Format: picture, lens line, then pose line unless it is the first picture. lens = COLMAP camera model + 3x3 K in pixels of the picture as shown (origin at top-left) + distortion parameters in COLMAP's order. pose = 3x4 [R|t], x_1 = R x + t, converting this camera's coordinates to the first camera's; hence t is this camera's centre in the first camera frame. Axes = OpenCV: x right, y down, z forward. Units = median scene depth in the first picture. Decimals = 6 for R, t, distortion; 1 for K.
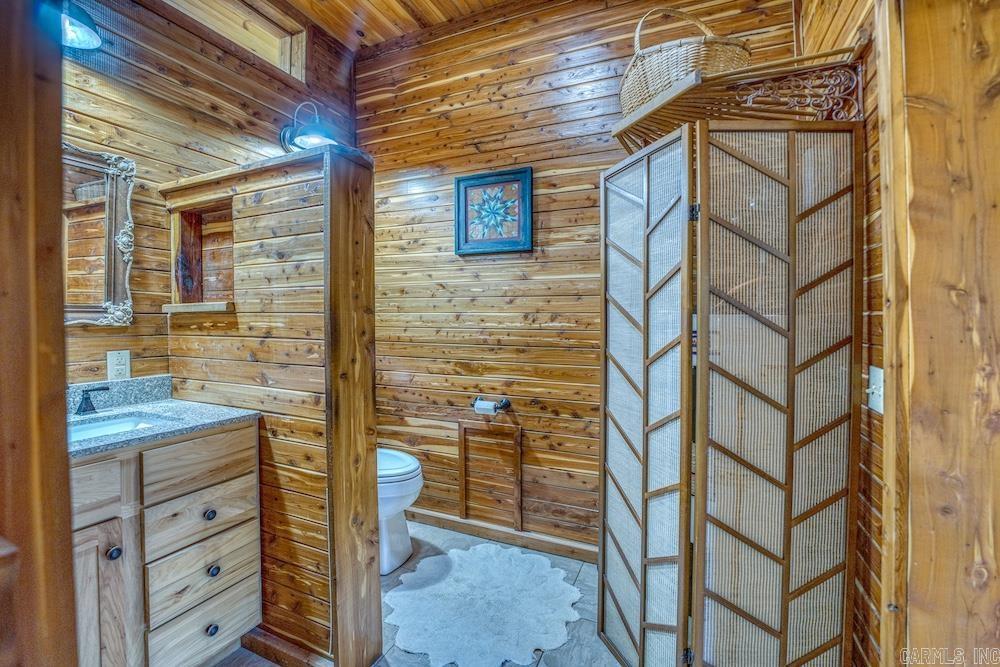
lens RADIAL K [[419.2, 0, 501.1], [0, 419.2, 334.5], [0, 0, 1]] dist [-0.032599, 0.004561]
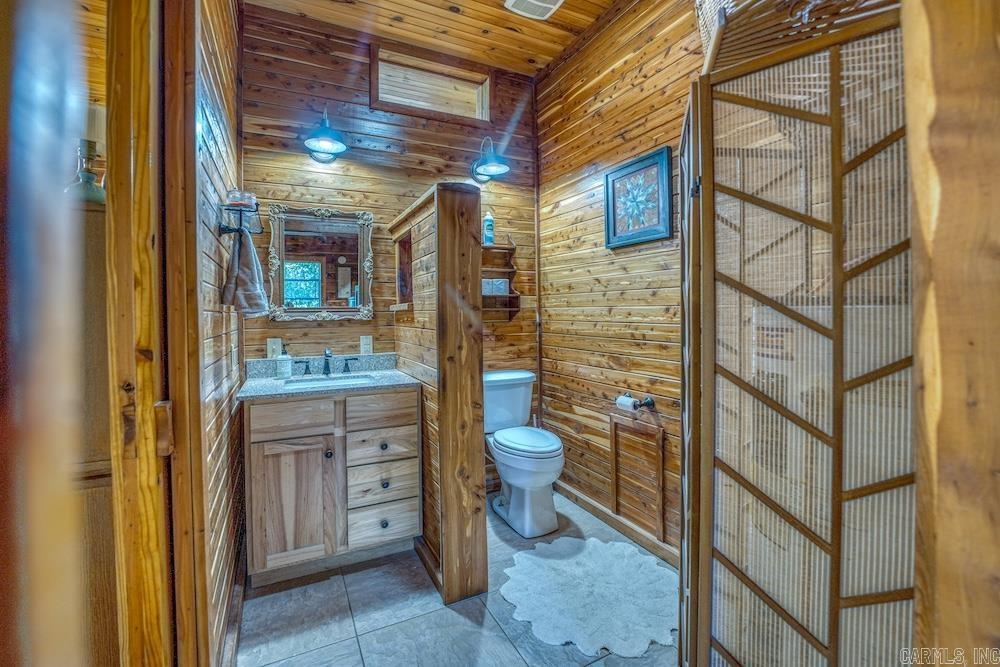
lens RADIAL K [[432.1, 0, 499.1], [0, 432.1, 330.6], [0, 0, 1]] dist [-0.029685, 0.000423]
pose [[0.768235, 0.016958, -0.639943, 0.377948], [-0.011985, 0.999855, 0.012108, -0.004176], [0.640055, -0.001633, 0.768327, 0.040445]]
